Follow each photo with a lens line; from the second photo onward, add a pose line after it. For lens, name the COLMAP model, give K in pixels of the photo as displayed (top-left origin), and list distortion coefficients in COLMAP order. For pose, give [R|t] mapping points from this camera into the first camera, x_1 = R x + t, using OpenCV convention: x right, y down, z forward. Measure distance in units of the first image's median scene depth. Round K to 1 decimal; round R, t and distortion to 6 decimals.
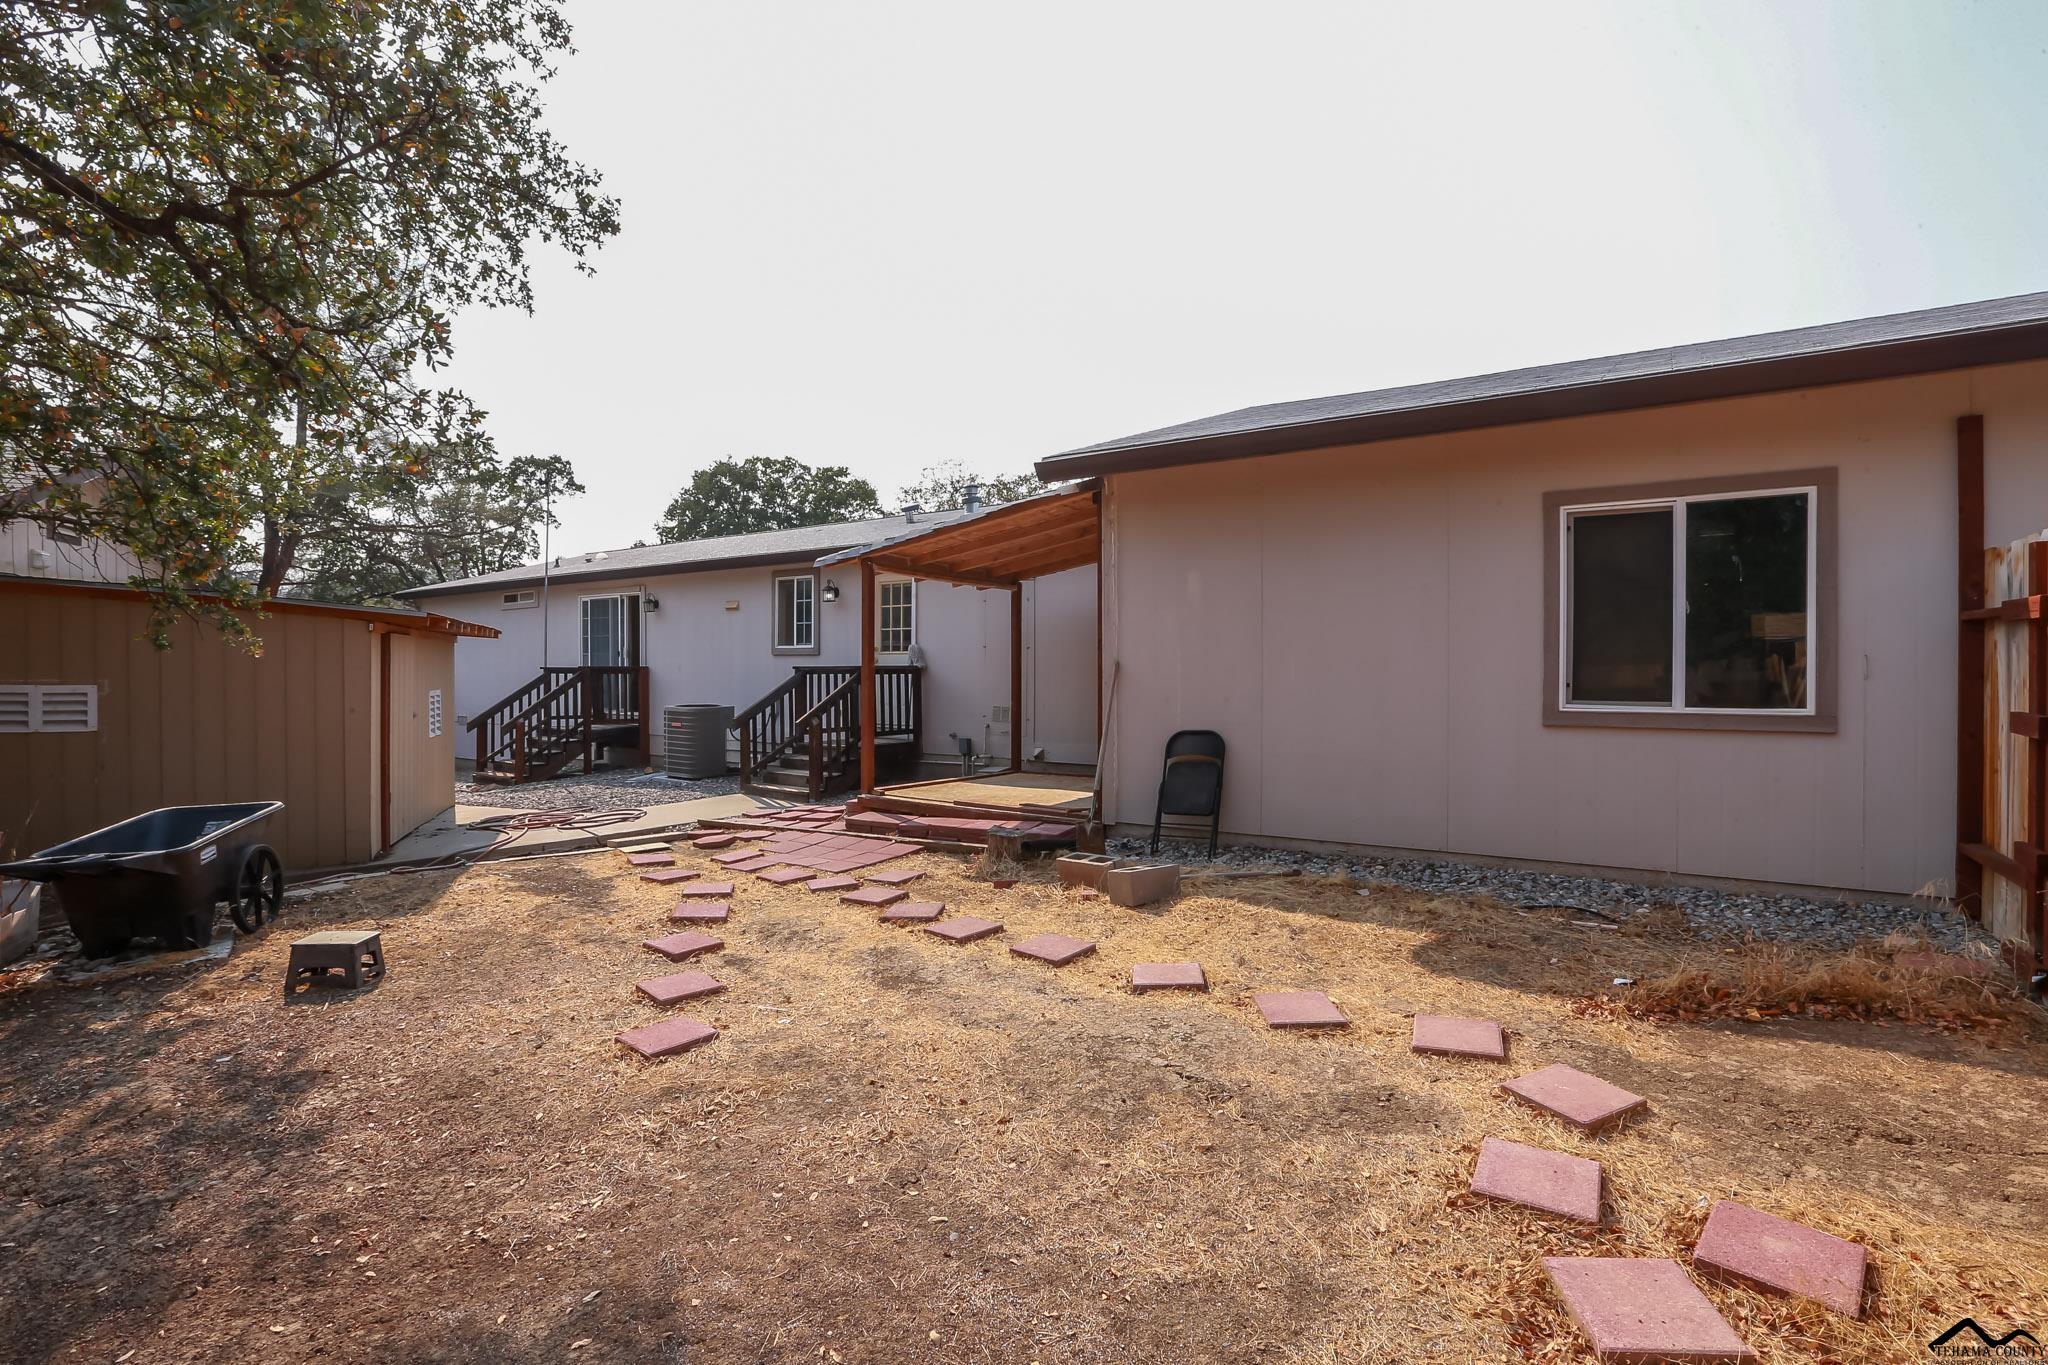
lens RADIAL K [[991.3, 0, 1024.0], [0, 991.3, 682.5], [0, 0, 1]] dist [-0.001603, -0.000002]
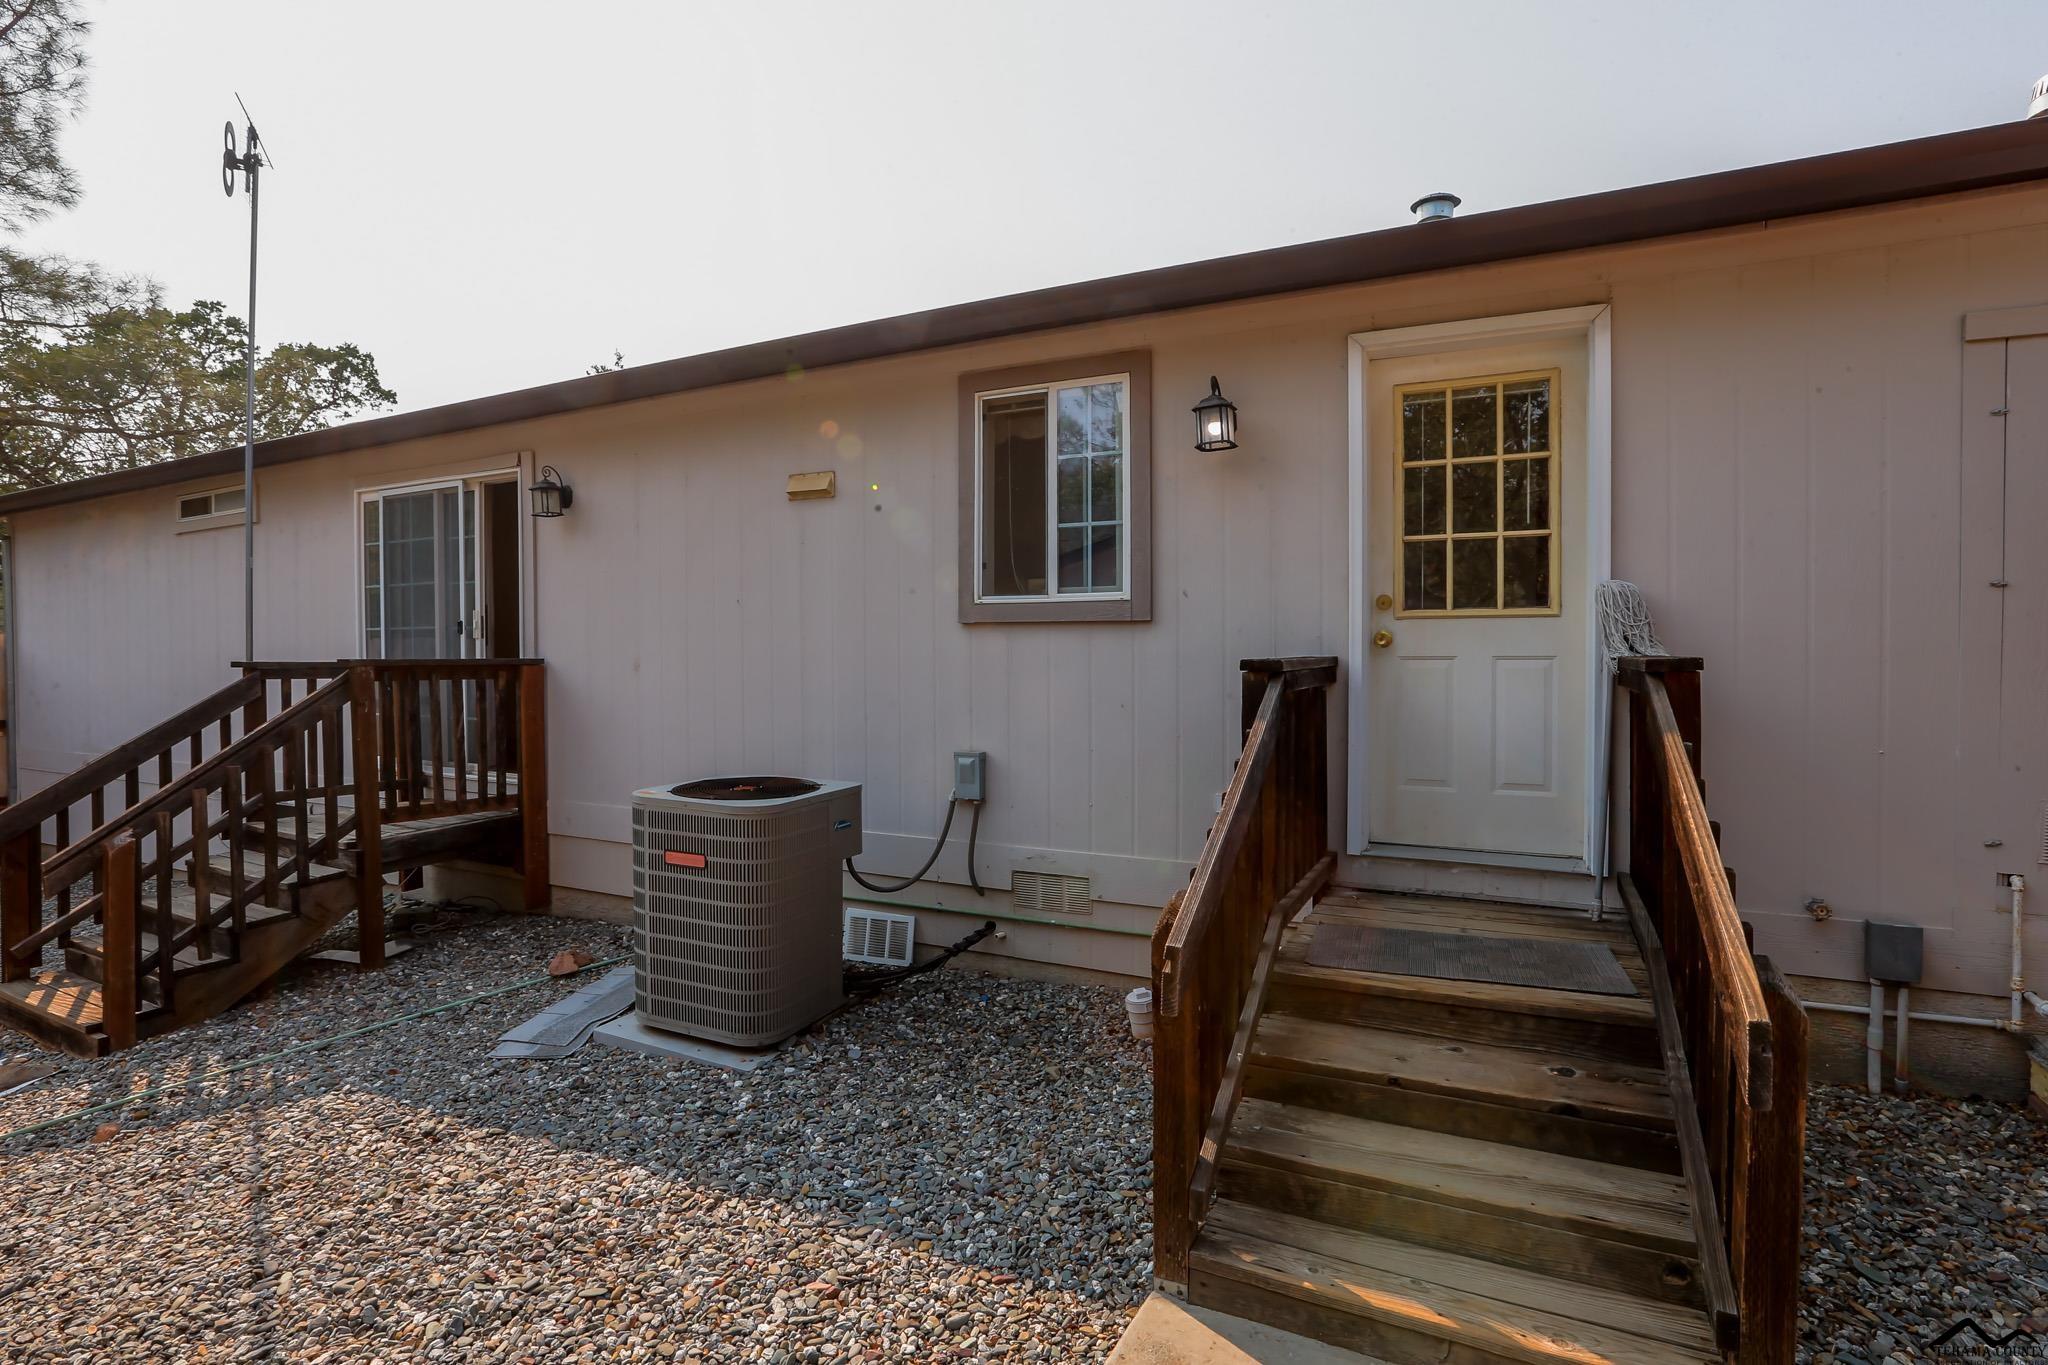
lens RADIAL K [[937.0, 0, 1033.0], [0, 937.0, 679.8], [0, 0, 1]] dist [-0.013757, 0.000519]
pose [[0.985265, -0.006292, 0.170917, -0.247447], [0.004799, 0.999947, 0.009149, -0.010269], [-0.170965, -0.008194, 0.985243, 0.594039]]
